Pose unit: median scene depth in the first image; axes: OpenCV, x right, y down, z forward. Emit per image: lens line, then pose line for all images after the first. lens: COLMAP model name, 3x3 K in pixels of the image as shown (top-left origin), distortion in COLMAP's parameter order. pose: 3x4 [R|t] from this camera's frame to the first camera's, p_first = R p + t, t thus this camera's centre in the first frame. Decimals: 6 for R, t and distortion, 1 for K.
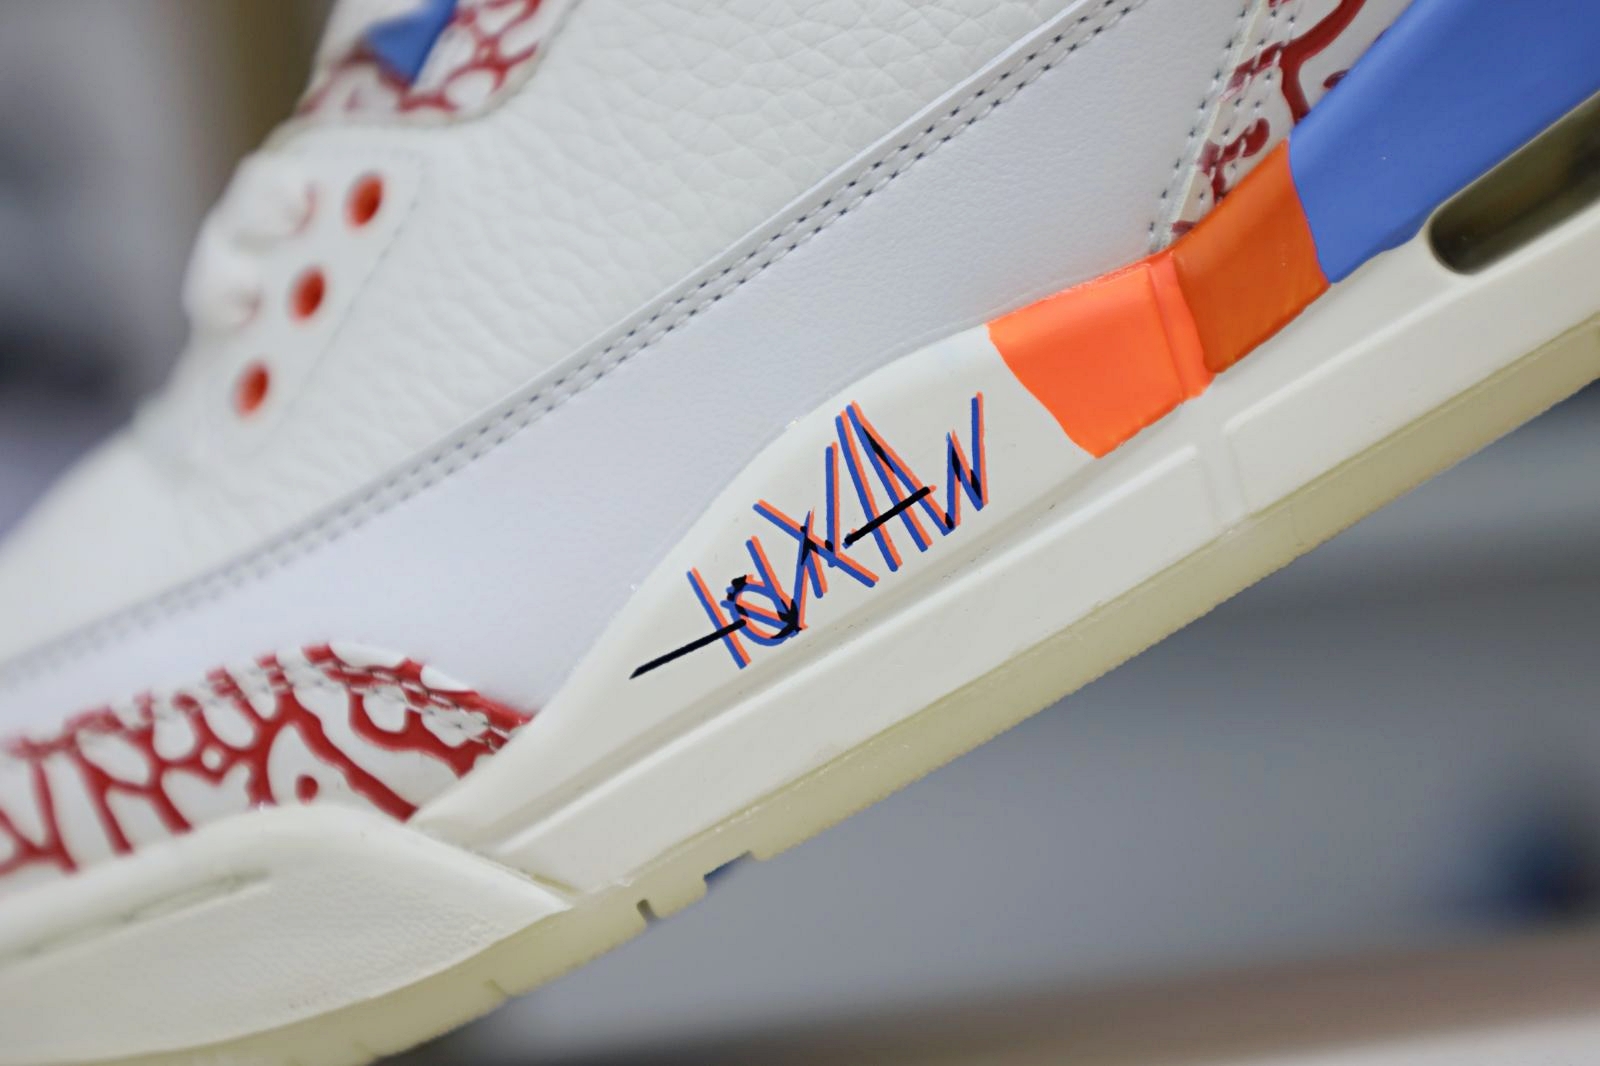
lens RADIAL K [[4159.3, 0, 800.0], [0, 4159.3, 533.0], [0, 0, 1]] dist [0.416366, 1.463077]
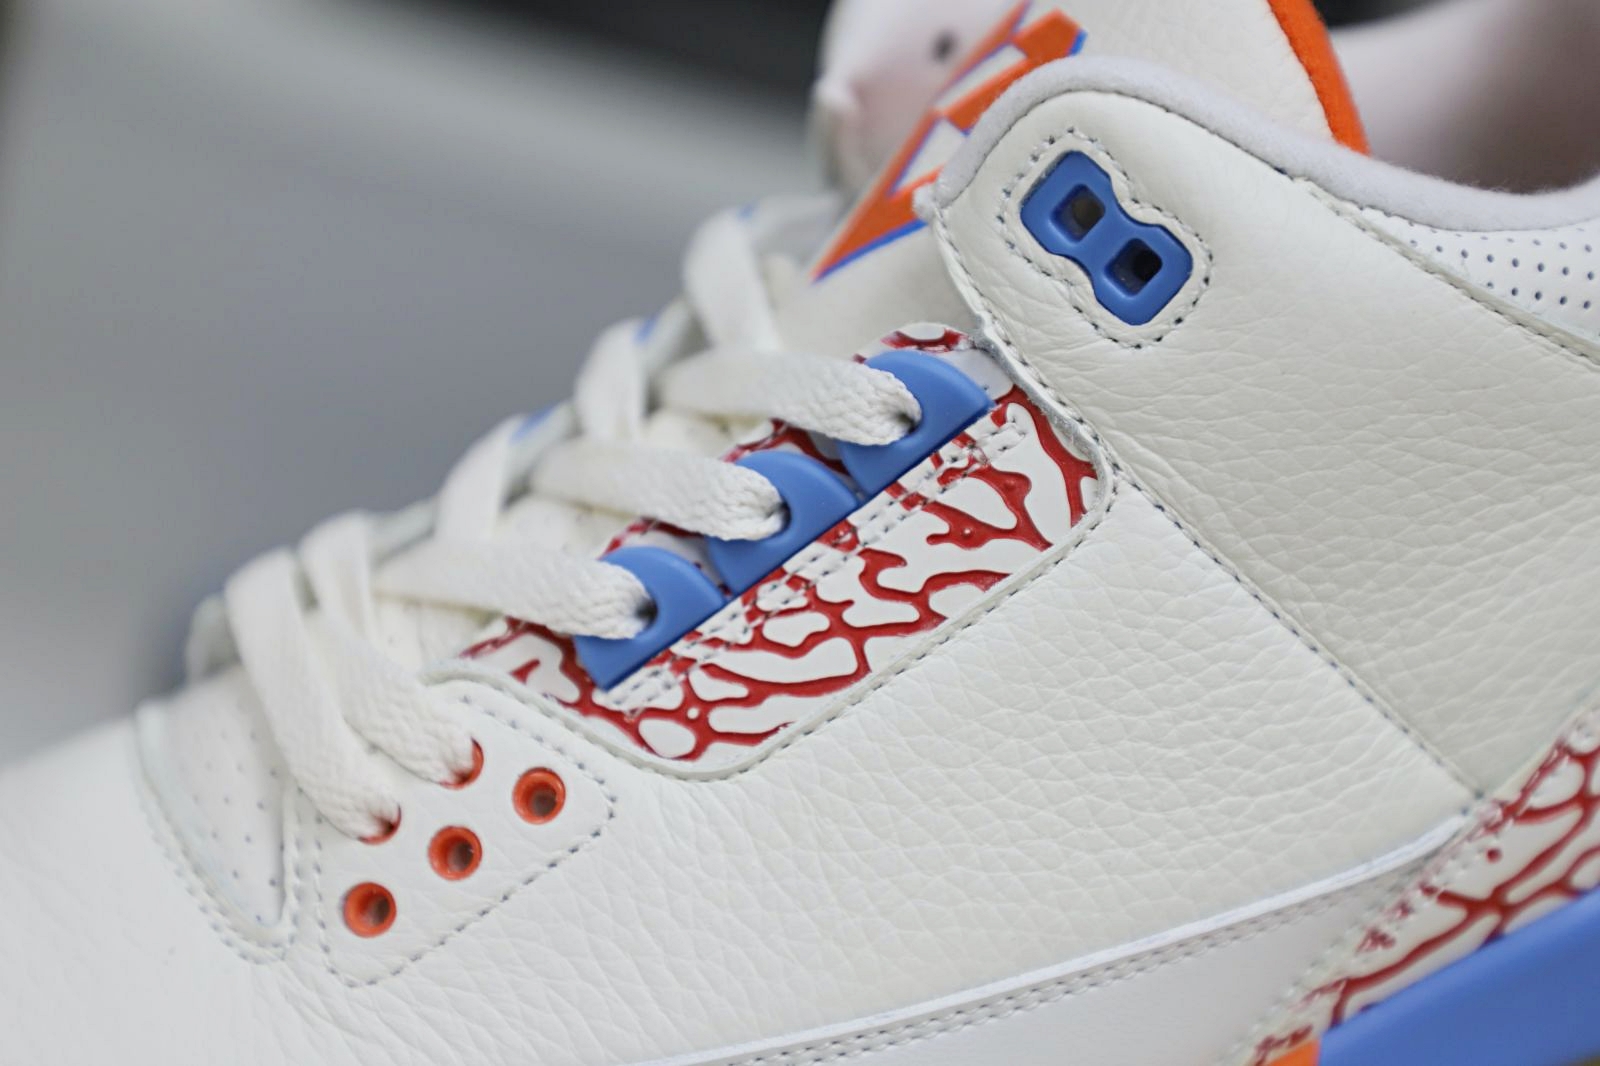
lens RADIAL K [[4159.3, 0, 800.0], [0, 4159.3, 533.0], [0, 0, 1]] dist [0.416366, 1.463077]
pose [[0.849956, 0.250614, 0.463430, -0.614528], [-0.371417, 0.908882, 0.189693, -0.403973], [-0.373663, -0.333356, 0.865592, 0.050978]]
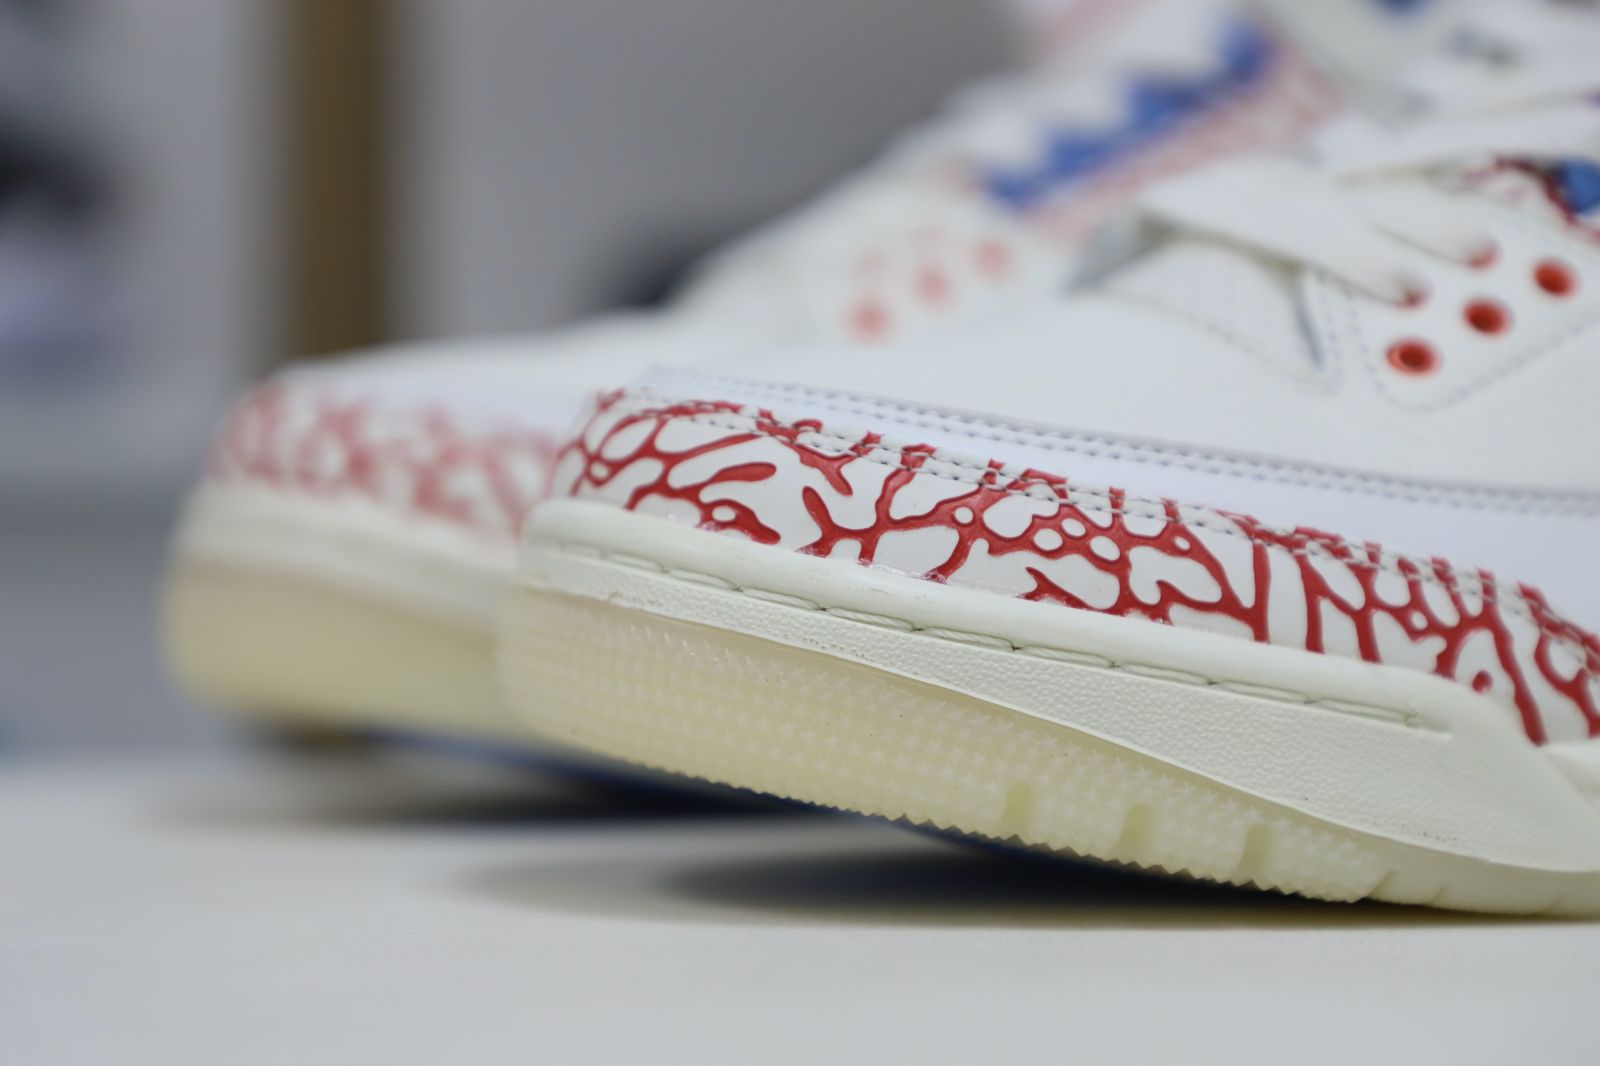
lens RADIAL K [[4159.3, 0, 800.0], [0, 4159.3, 533.0], [0, 0, 1]] dist [0.416366, 1.463077]
pose [[0.583856, 0.506162, 0.634754, -1.072823], [-0.372413, 0.861720, -0.344598, 0.539599], [-0.721402, -0.035195, 0.691621, 0.306630]]
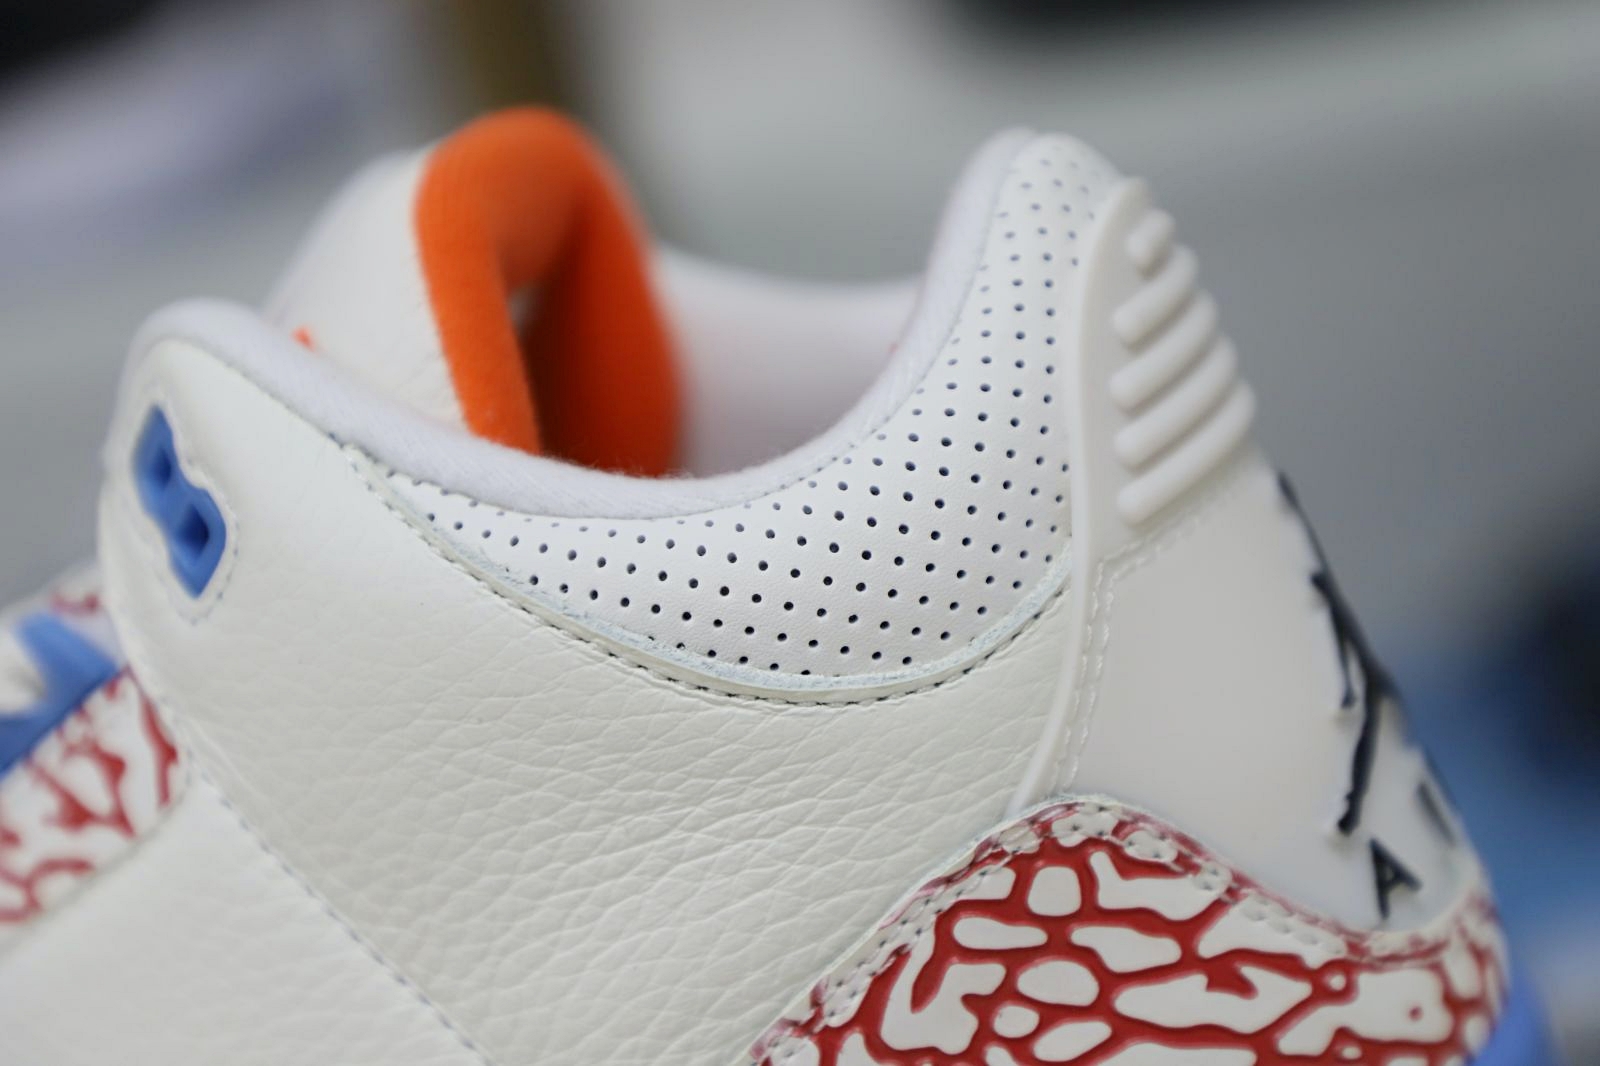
lens RADIAL K [[4159.3, 0, 800.0], [0, 4159.3, 533.0], [0, 0, 1]] dist [0.416366, 1.463077]
pose [[0.946054, 0.320841, -0.045196, 0.171051], [-0.288684, 0.898005, 0.332038, -0.676738], [0.147118, -0.301078, 0.942183, 0.079124]]
